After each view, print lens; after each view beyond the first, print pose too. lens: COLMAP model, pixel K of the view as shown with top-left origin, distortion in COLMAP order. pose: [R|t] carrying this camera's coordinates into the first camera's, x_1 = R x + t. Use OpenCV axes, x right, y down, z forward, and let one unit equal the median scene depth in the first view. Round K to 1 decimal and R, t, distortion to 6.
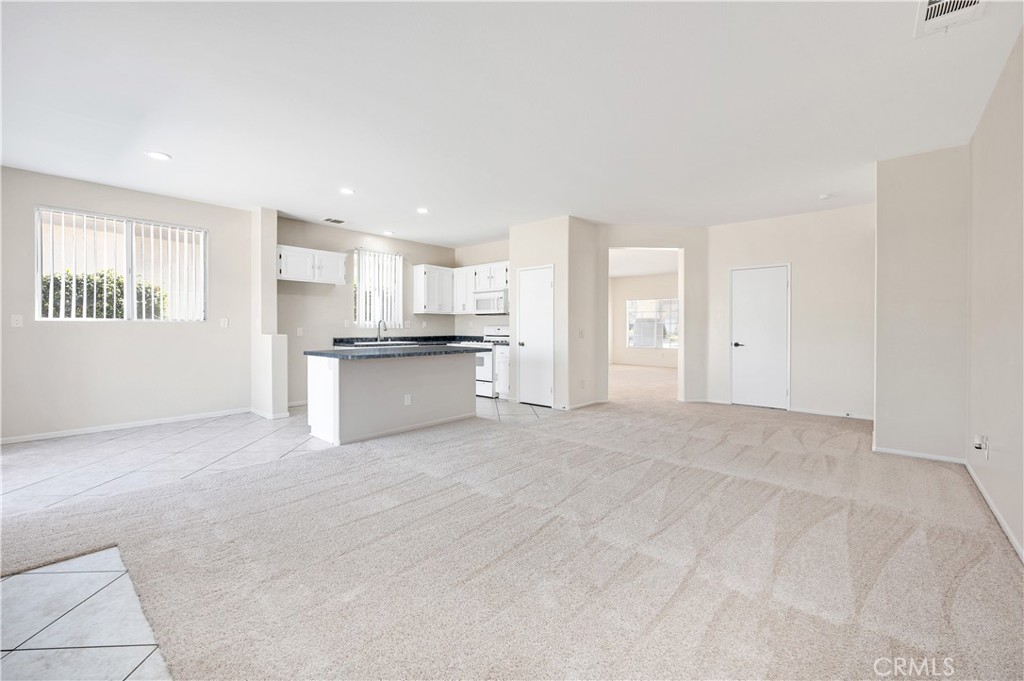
lens RADIAL K [[427.0, 0, 517.5], [0, 427.0, 330.1], [0, 0, 1]] dist [-0.002258, -0.000260]
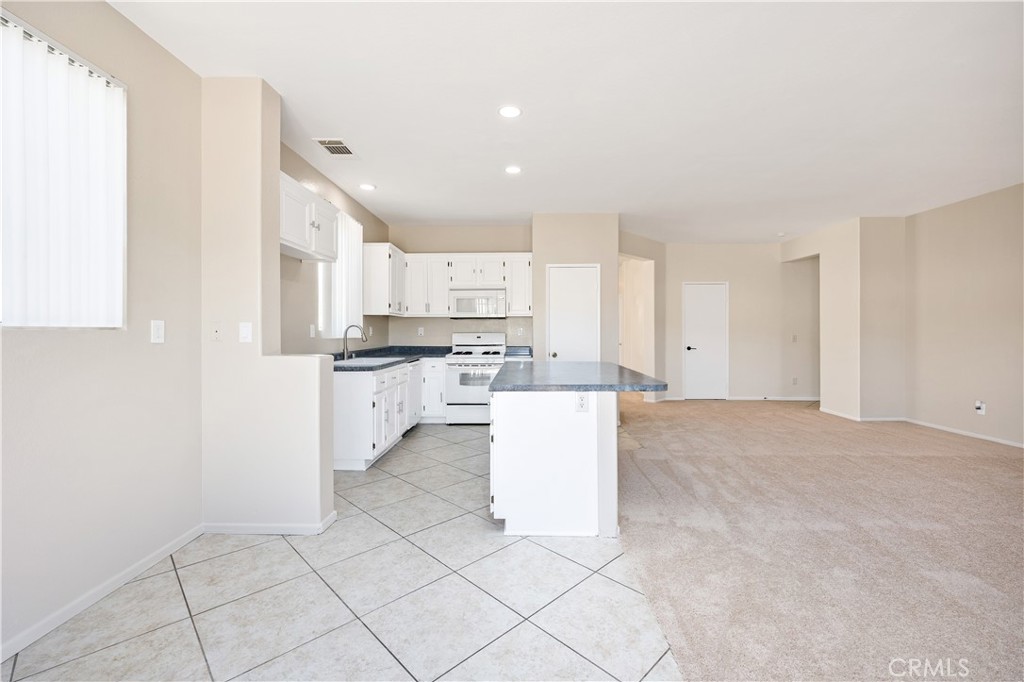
lens RADIAL K [[431.2, 0, 520.4], [0, 431.2, 332.2], [0, 0, 1]] dist [0.000168, 0.000078]
pose [[0.759780, -0.004603, 0.650164, -0.625041], [0.006865, 0.999976, -0.000942, -0.012313], [-0.650145, 0.005179, 0.759793, 0.423517]]
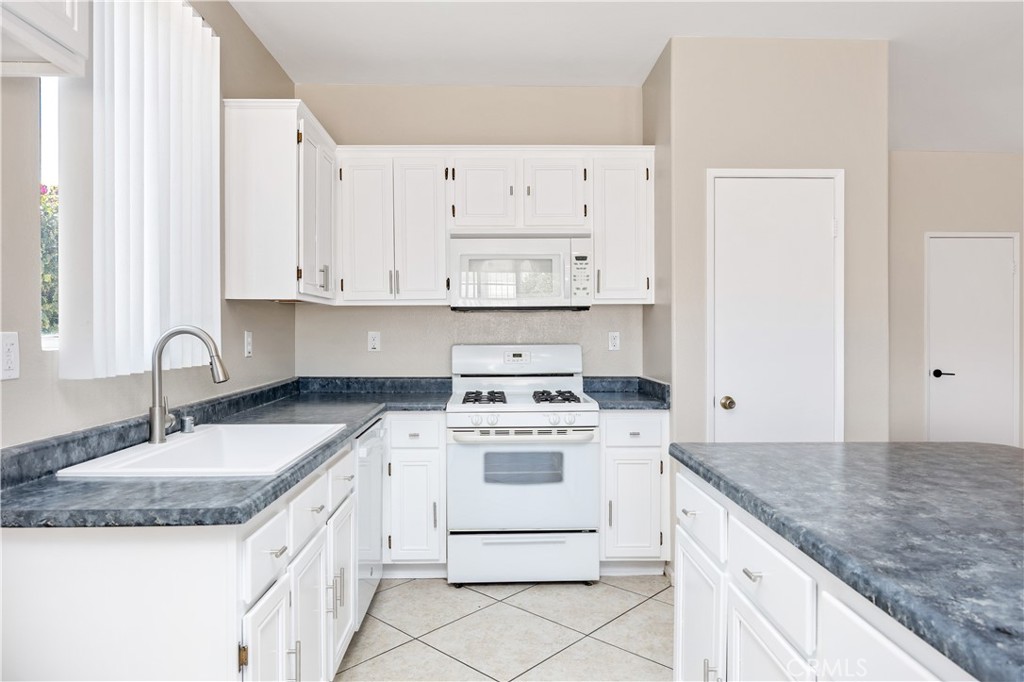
lens RADIAL K [[645.0, 0, 512.3], [0, 645.0, 334.6], [0, 0, 1]] dist [-0.005547, -0.001662]
pose [[0.737064, -0.008662, 0.675768, -0.467560], [0.007993, 0.999960, 0.004099, -0.024372], [-0.675776, 0.002380, 0.737103, 0.793170]]
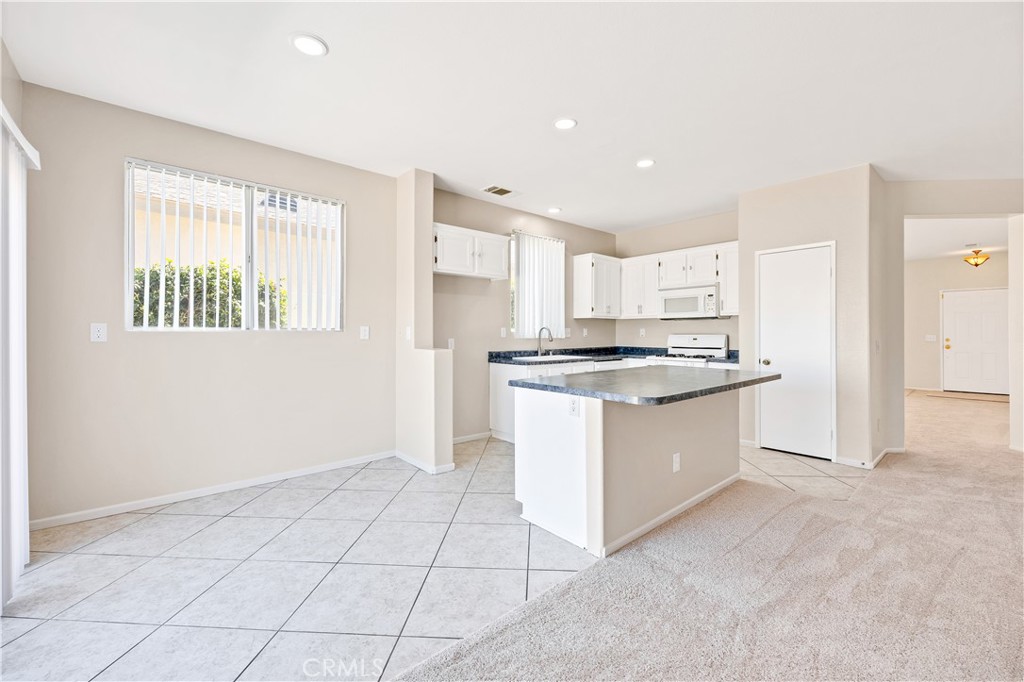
lens RADIAL K [[427.0, 0, 517.5], [0, 427.0, 330.6], [0, 0, 1]] dist [-0.002258, -0.000260]
pose [[0.991630, -0.002588, -0.129084, -0.309953], [0.001270, 0.999946, -0.010292, -0.011607], [0.129104, 0.010042, 0.991580, 0.295108]]
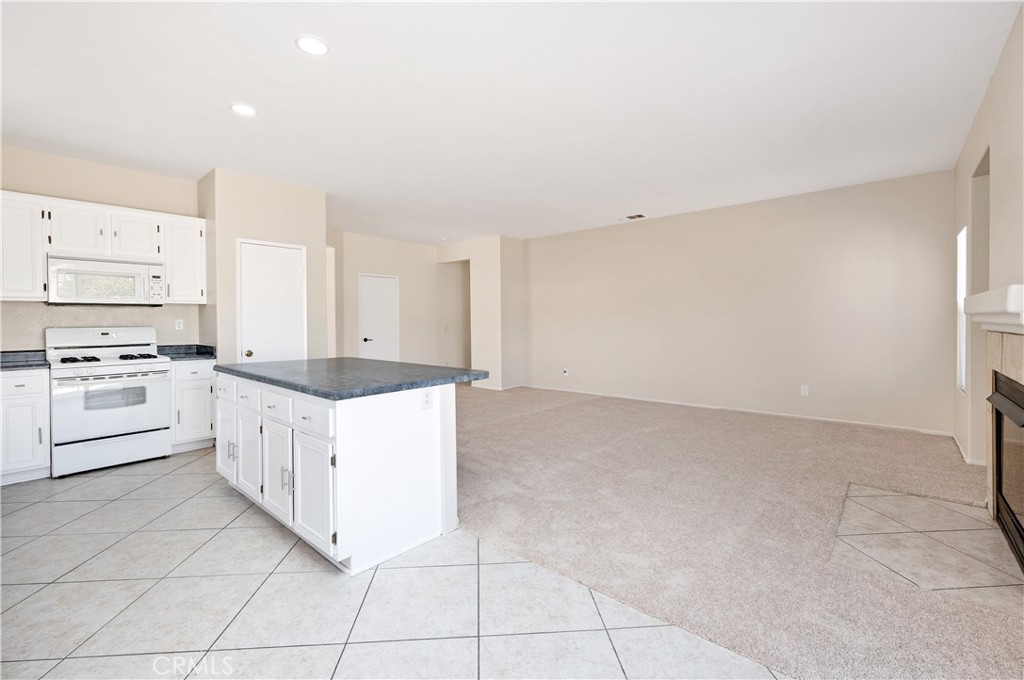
lens RADIAL K [[436.6, 0, 508.3], [0, 436.6, 323.7], [0, 0, 1]] dist [-0.000328, -0.000260]
pose [[0.011026, -0.007689, 0.999910, -0.704051], [0.013367, 0.999882, 0.007541, -0.014533], [-0.999850, 0.013283, 0.011128, 0.622570]]
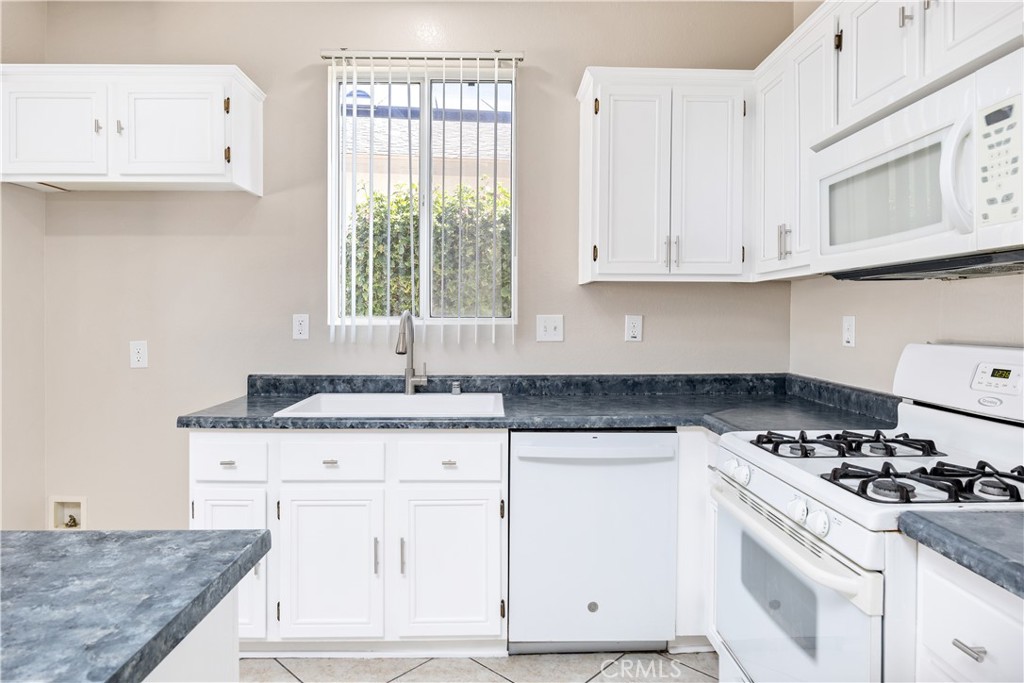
lens RADIAL K [[592.7, 0, 511.2], [0, 592.7, 315.5], [0, 0, 1]] dist [-0.020693, -0.000368]
pose [[0.672726, -0.000042, -0.739892, -0.012592], [-0.005117, 0.999976, -0.004710, -0.023666], [0.739874, 0.006954, 0.672709, 0.930068]]
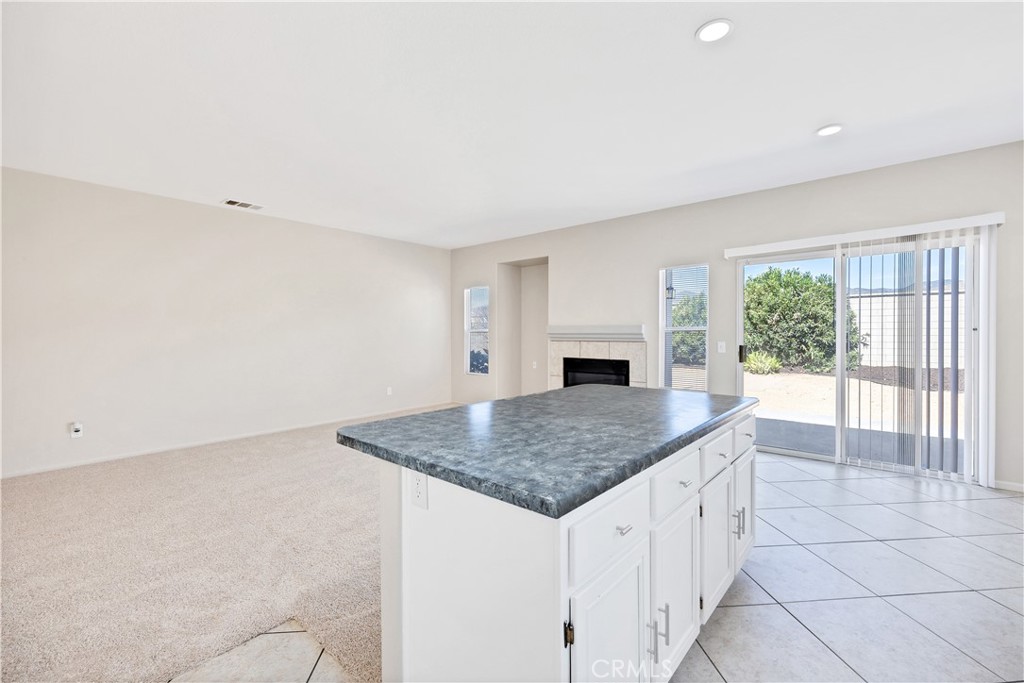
lens RADIAL K [[423.7, 0, 512.0], [0, 423.7, 341.5], [0, 0, 1]] dist [-0.003190, -0.000363]
pose [[-0.999996, 0.002224, 0.001637, -0.162001], [0.002266, 0.999653, 0.026261, -0.024190], [-0.001578, 0.026265, -0.999654, 1.132590]]
